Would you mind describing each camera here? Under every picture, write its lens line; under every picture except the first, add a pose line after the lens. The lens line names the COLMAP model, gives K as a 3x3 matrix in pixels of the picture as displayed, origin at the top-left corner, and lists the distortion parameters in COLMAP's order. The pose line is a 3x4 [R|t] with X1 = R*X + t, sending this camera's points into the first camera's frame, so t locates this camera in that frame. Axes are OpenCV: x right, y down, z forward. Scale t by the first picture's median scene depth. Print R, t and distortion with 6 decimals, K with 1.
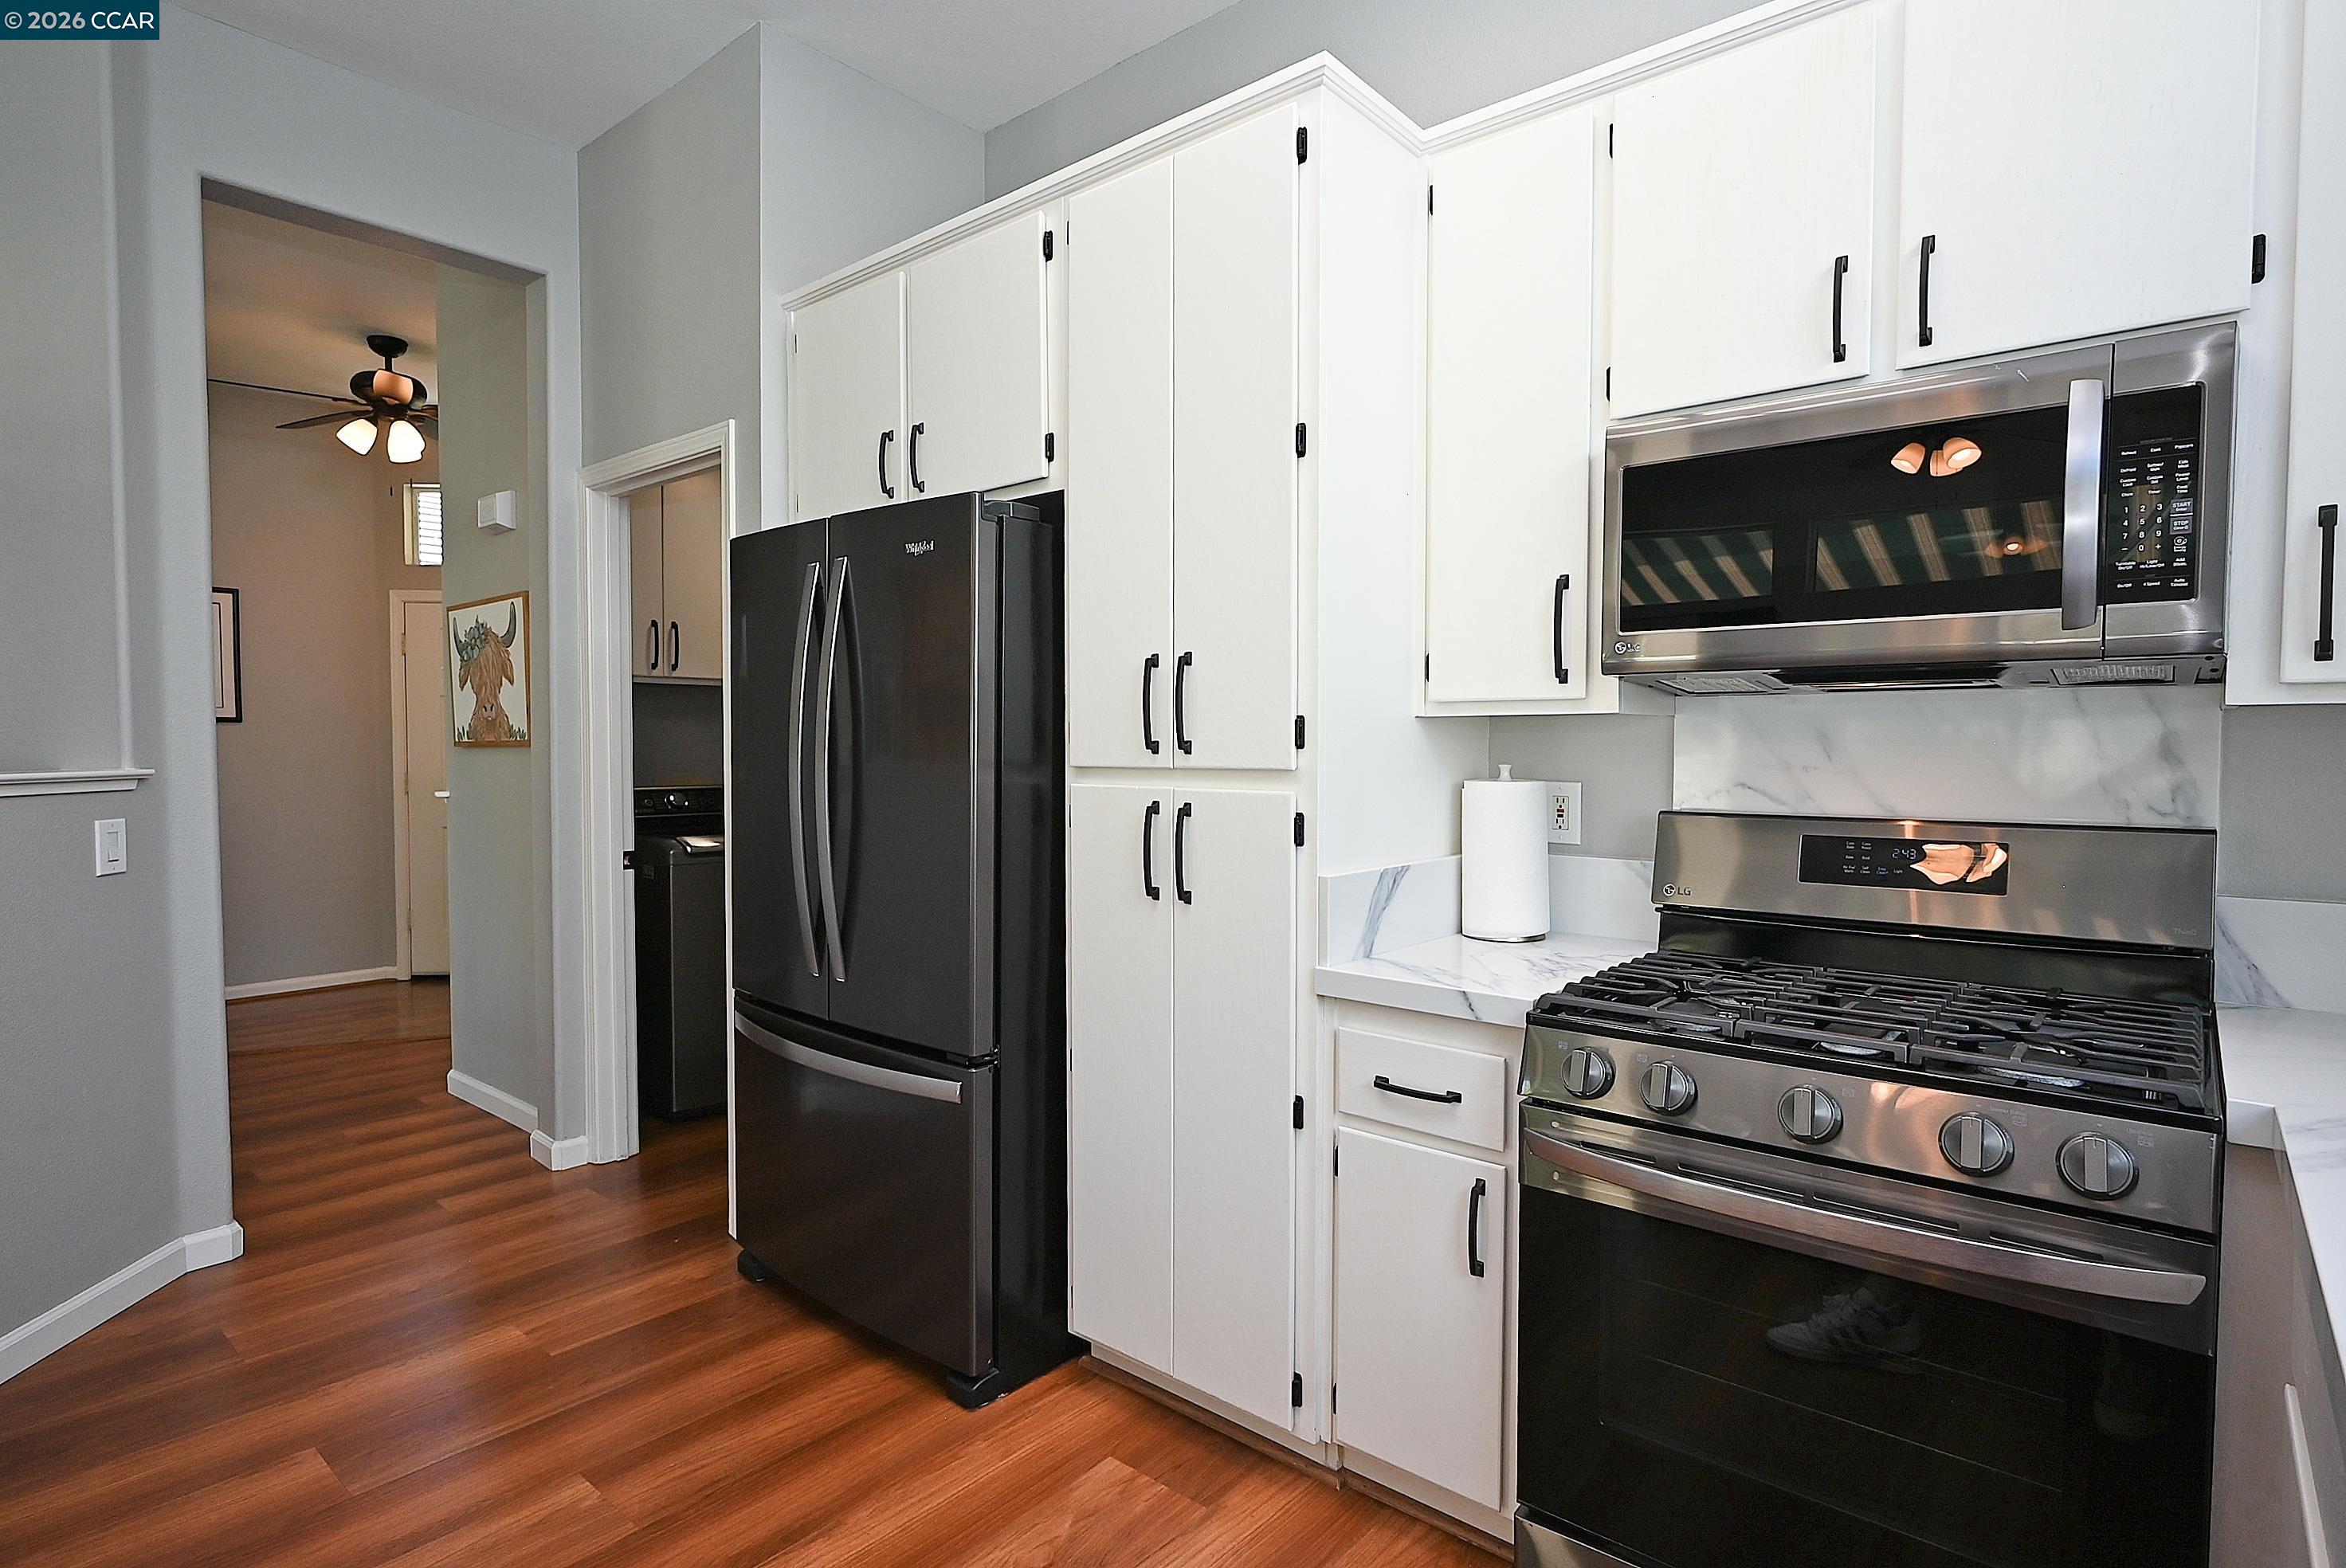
lens RADIAL K [[1167.6, 0, 1187.1], [0, 1167.6, 786.5], [0, 0, 1]] dist [-0.003212, 0.003366]
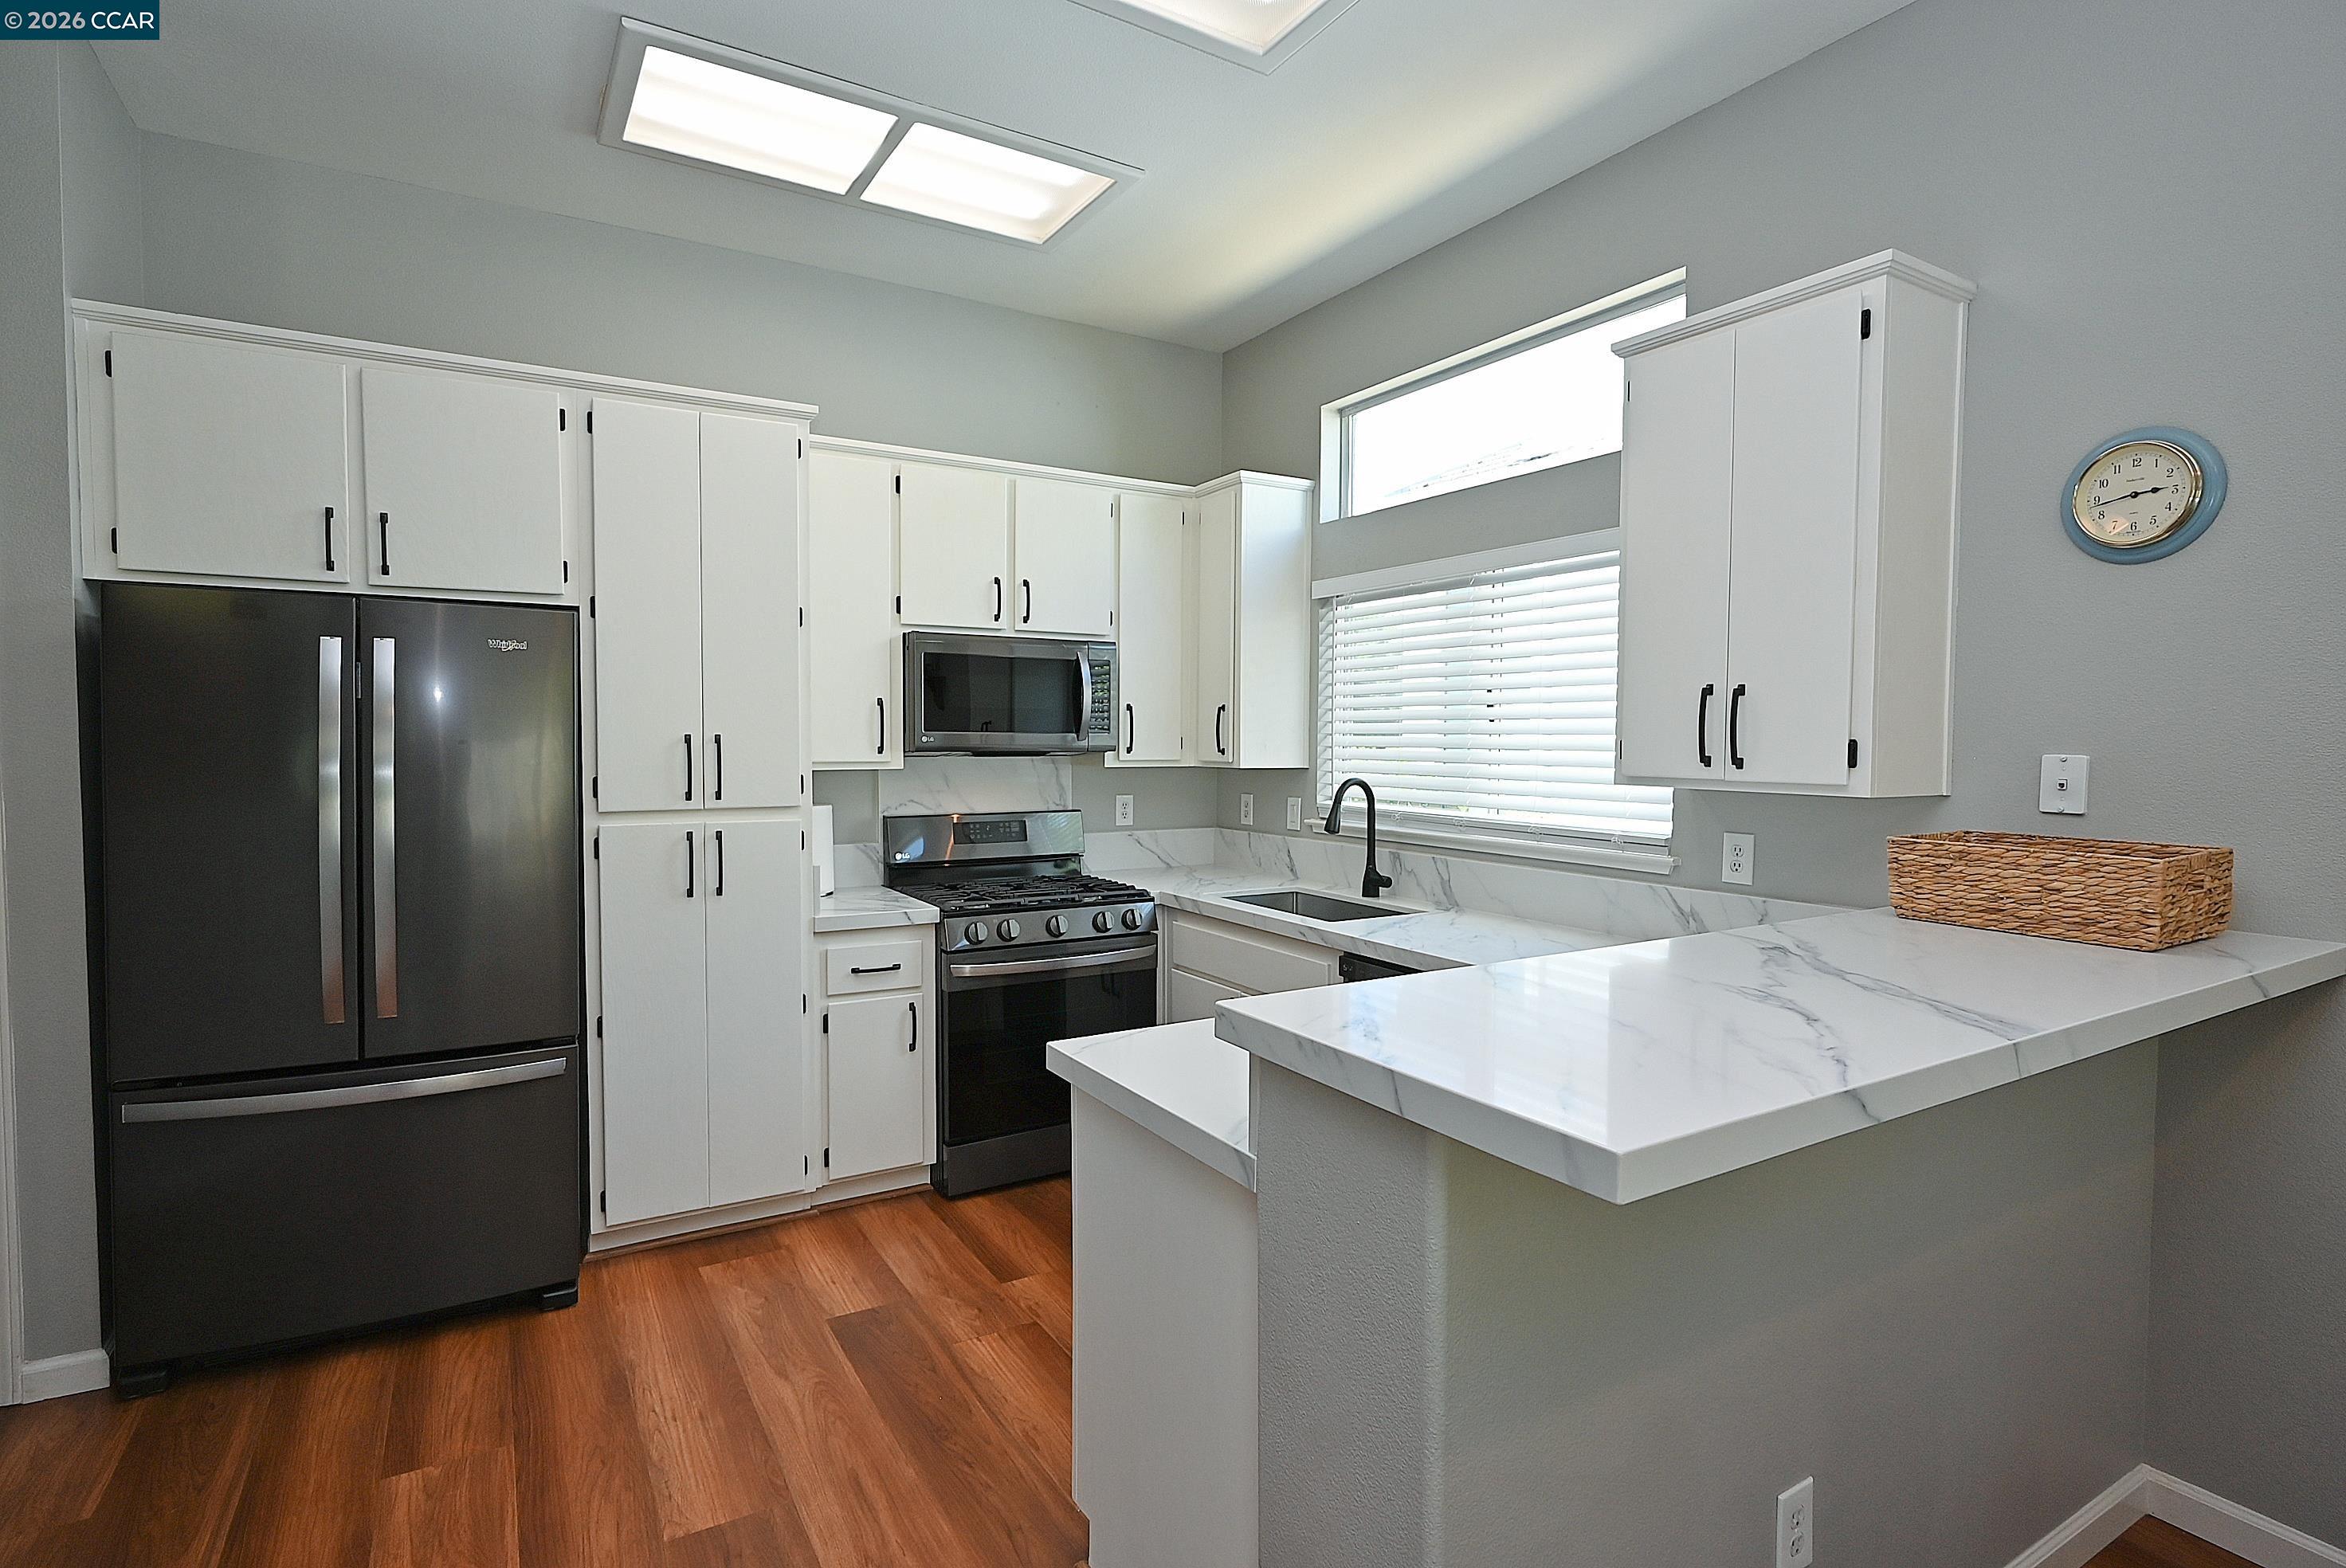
lens RADIAL K [[1167.6, 0, 1167.5], [0, 1167.6, 782.3], [0, 0, 1]] dist [-0.003212, 0.003366]
pose [[0.329158, -0.036854, 0.943556, -1.270403], [0.032418, 0.999090, 0.027714, -0.074587], [-0.943718, 0.021466, 0.330053, -0.081846]]
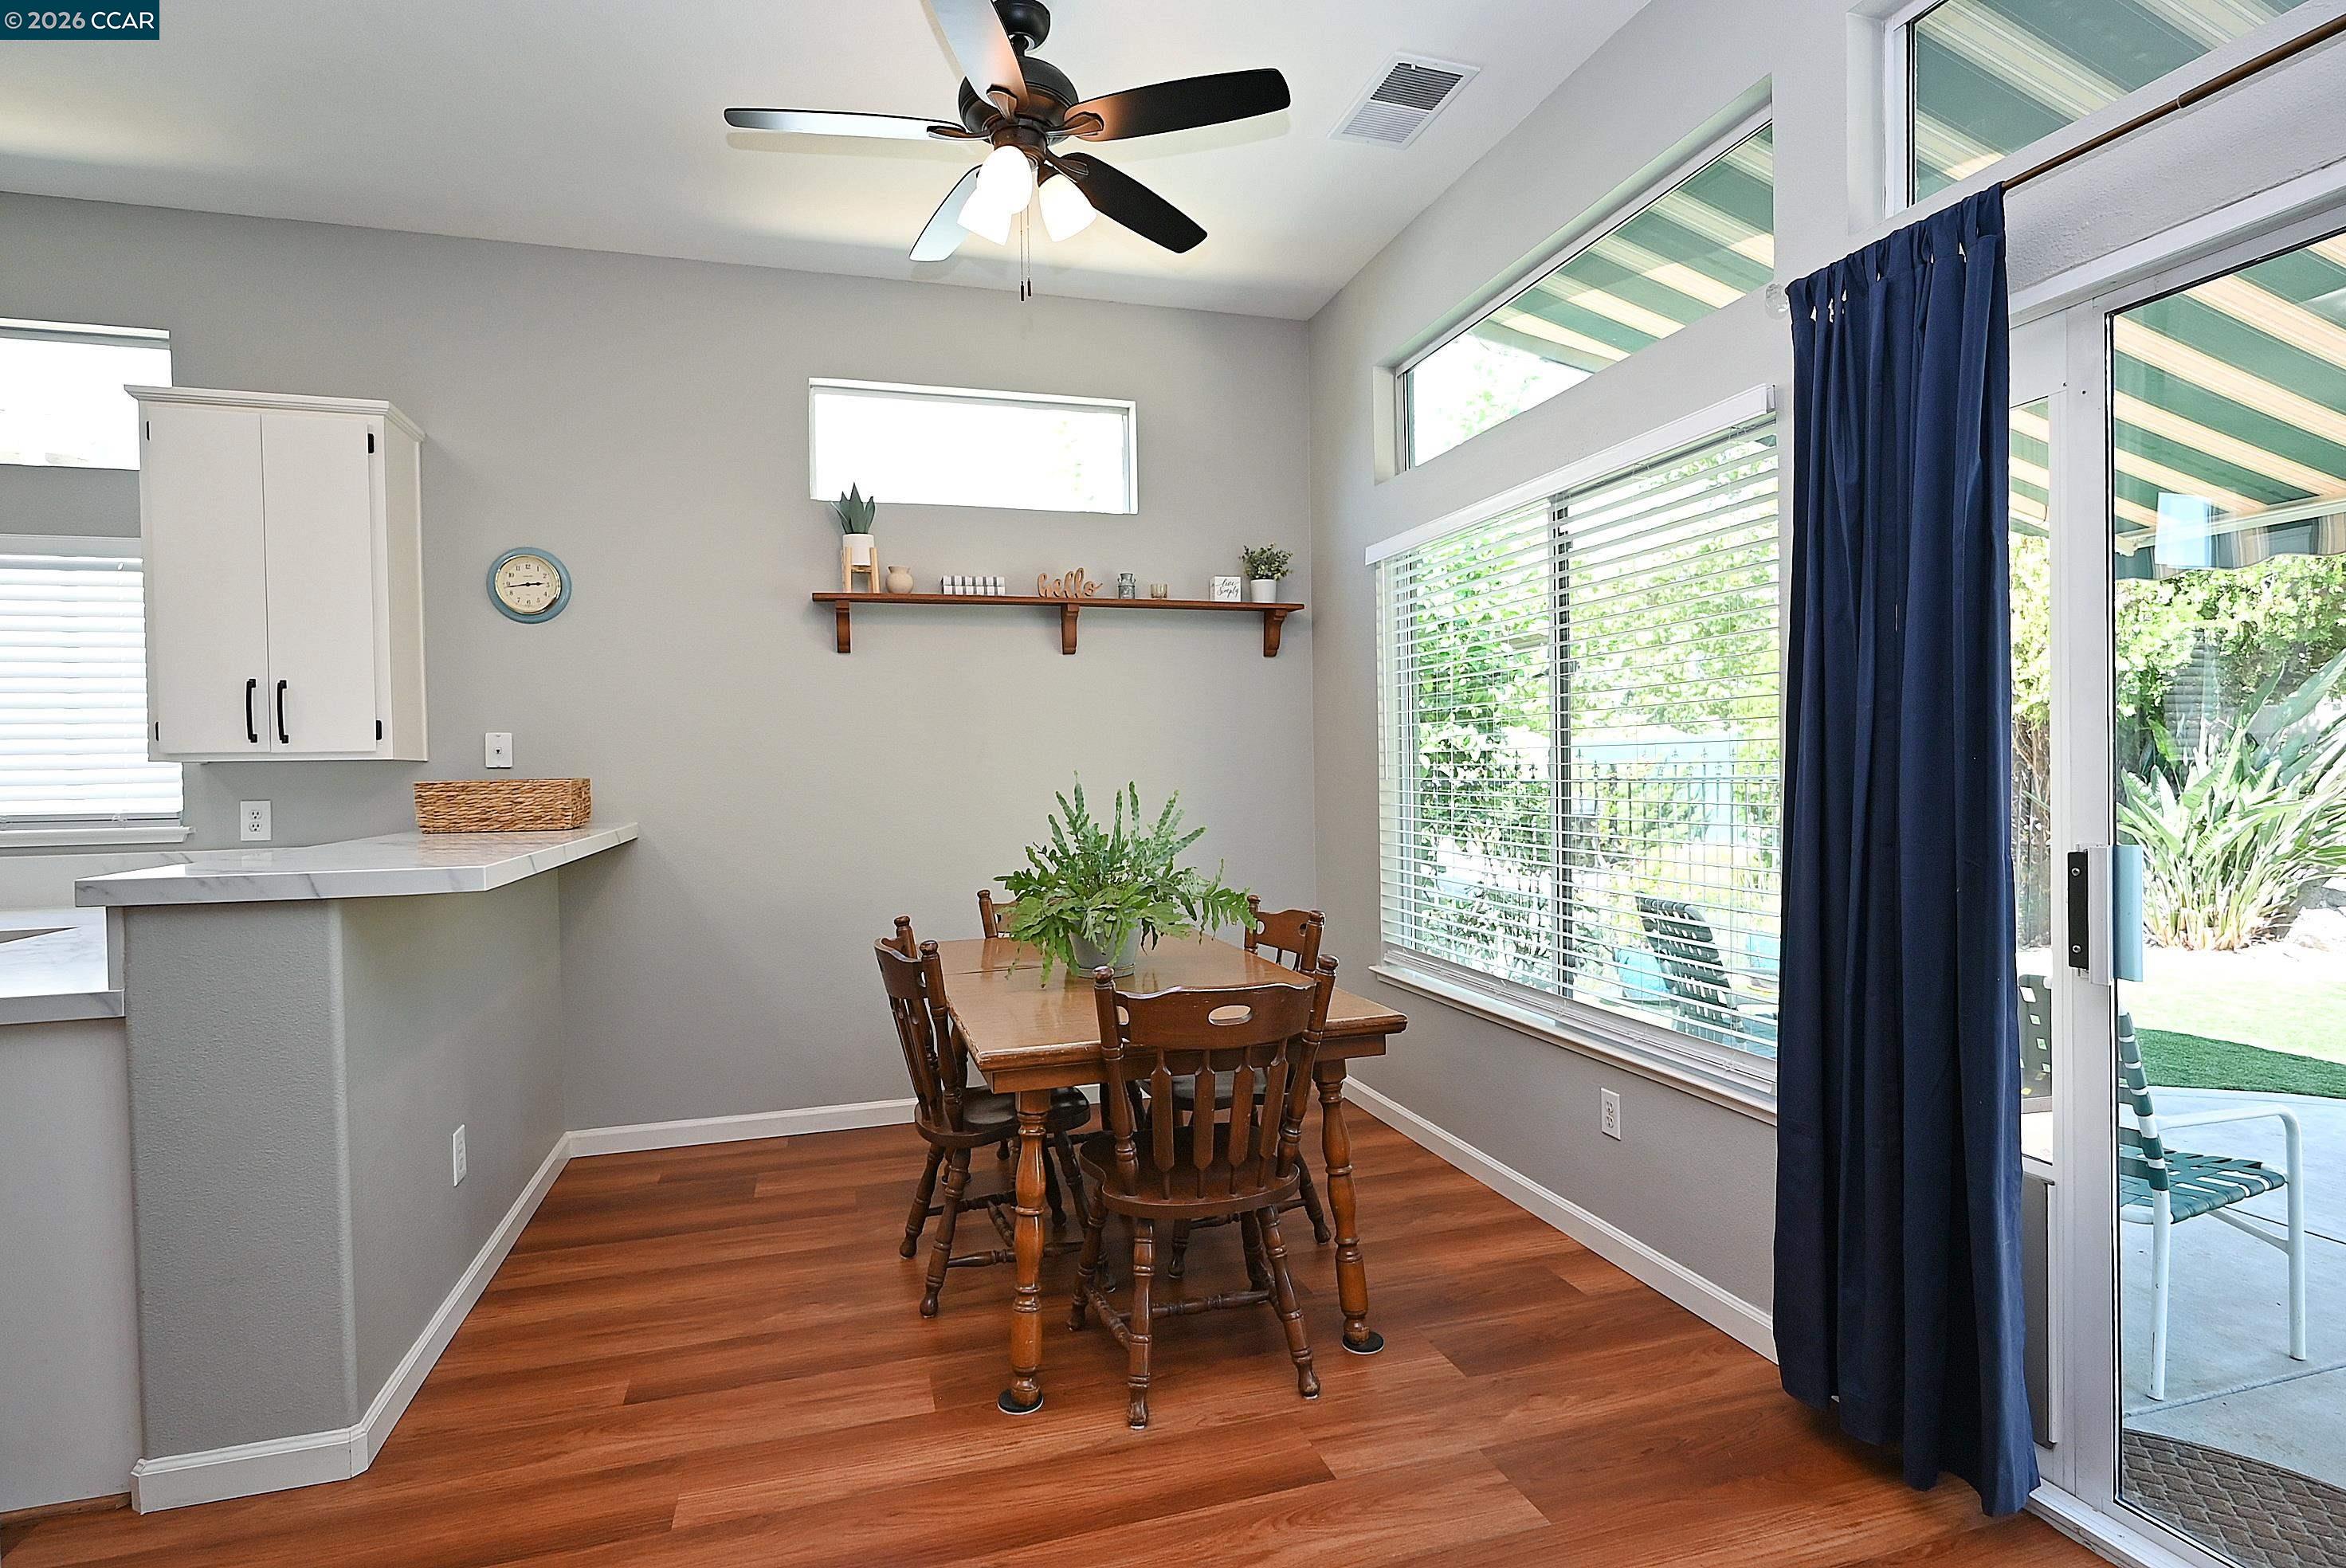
lens RADIAL K [[1167.6, 0, 1166.0], [0, 1167.6, 786.0], [0, 0, 1]] dist [-0.003212, 0.003366]
pose [[-0.827915, 0.008244, 0.560792, -1.848181], [0.040924, 0.998115, 0.045744, -0.000843], [-0.559358, 0.060822, -0.826692, 0.413586]]
